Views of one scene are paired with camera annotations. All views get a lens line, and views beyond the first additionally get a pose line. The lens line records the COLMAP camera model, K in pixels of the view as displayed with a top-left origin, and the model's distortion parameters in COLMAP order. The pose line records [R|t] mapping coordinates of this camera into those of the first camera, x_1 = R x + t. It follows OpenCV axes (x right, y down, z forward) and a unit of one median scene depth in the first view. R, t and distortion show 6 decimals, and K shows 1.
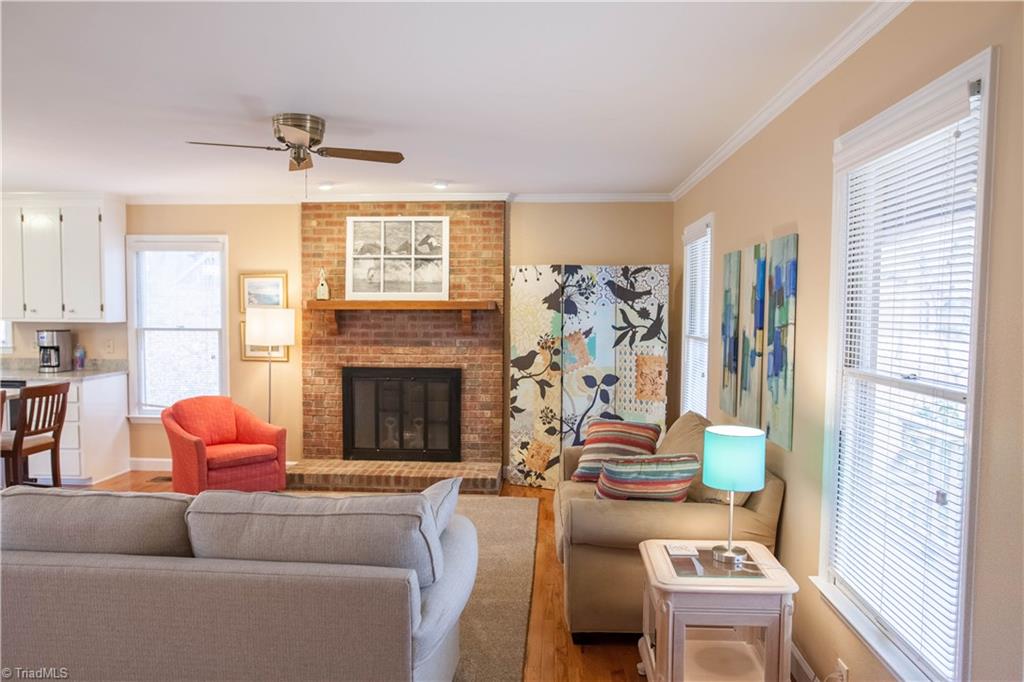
lens RADIAL K [[717.8, 0, 512.0], [0, 717.8, 341.0], [0, 0, 1]] dist [-0.007909, -0.001131]
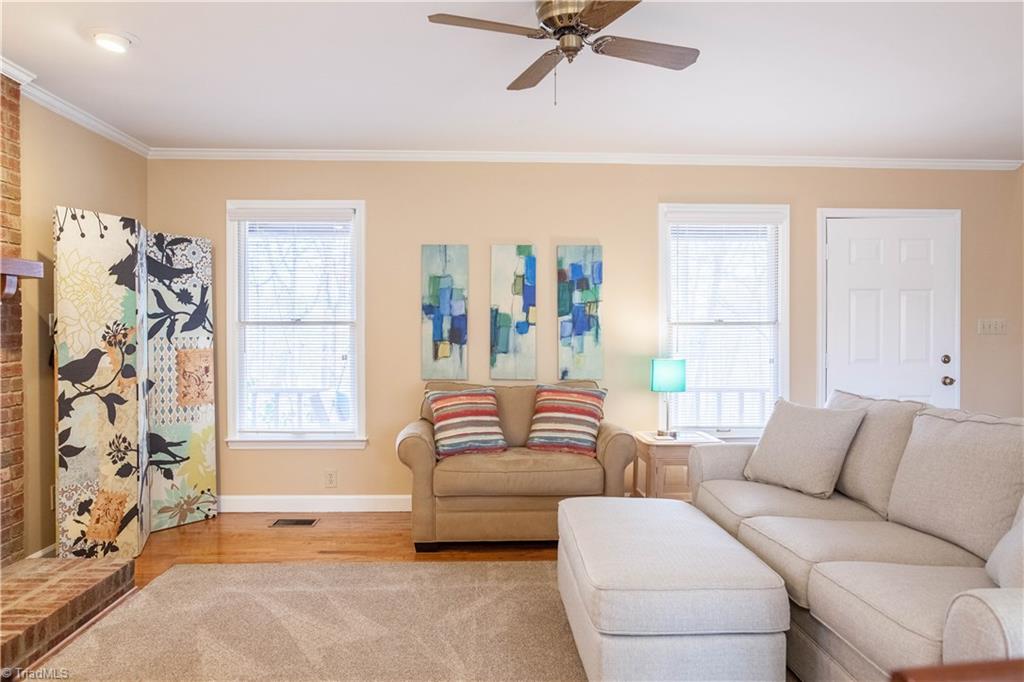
lens RADIAL K [[717.8, 0, 512.0], [0, 717.8, 341.0], [0, 0, 1]] dist [-0.007909, -0.001131]
pose [[-0.109941, -0.019243, 0.993752, -0.632217], [0.049729, 0.998454, 0.024836, 0.008826], [-0.992693, 0.052149, -0.108814, 0.716708]]
